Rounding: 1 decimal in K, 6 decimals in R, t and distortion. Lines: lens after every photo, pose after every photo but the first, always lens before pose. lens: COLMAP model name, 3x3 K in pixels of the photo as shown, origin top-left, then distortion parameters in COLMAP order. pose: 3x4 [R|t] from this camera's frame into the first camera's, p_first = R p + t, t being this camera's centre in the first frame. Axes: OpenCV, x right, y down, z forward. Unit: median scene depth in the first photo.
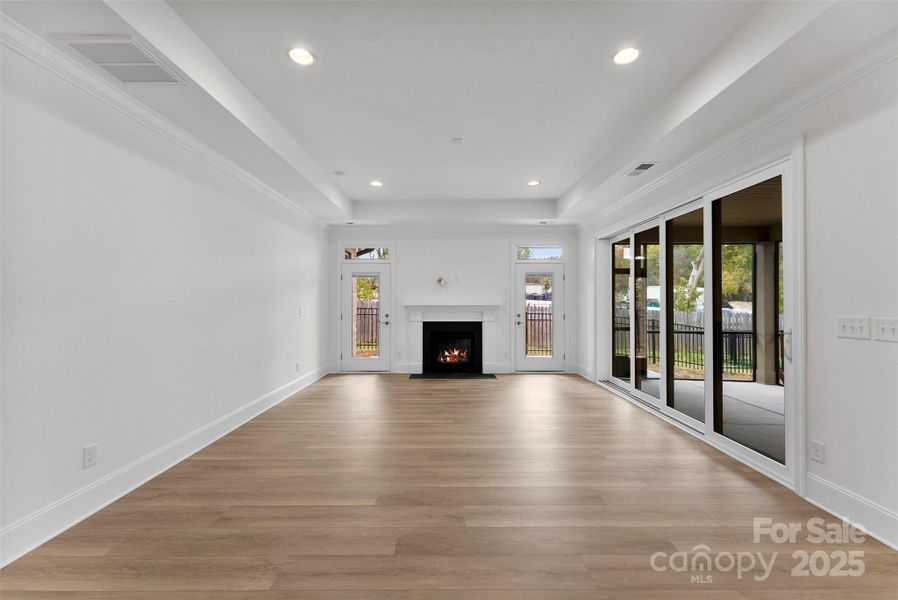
lens RADIAL K [[369.2, 0, 452.6], [0, 369.2, 302.7], [0, 0, 1]] dist [0.004368, 0.000392]
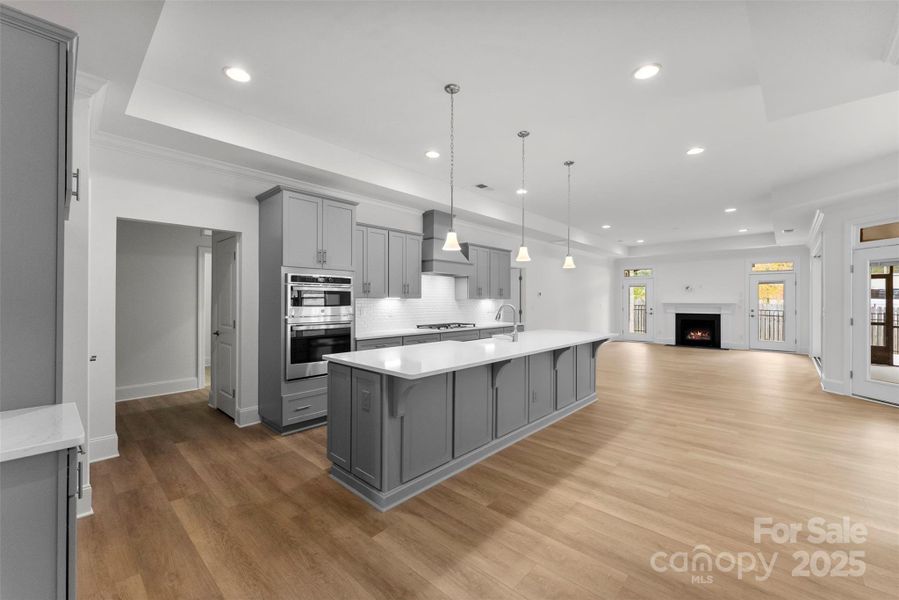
lens RADIAL K [[369.6, 0, 448.8], [0, 369.6, 299.9], [0, 0, 1]] dist [0.004368, 0.000392]
pose [[0.740897, -0.000766, -0.671618, 0.275459], [-0.000056, 0.999999, -0.001202, -0.005233], [0.671618, 0.000928, 0.740897, -0.878802]]
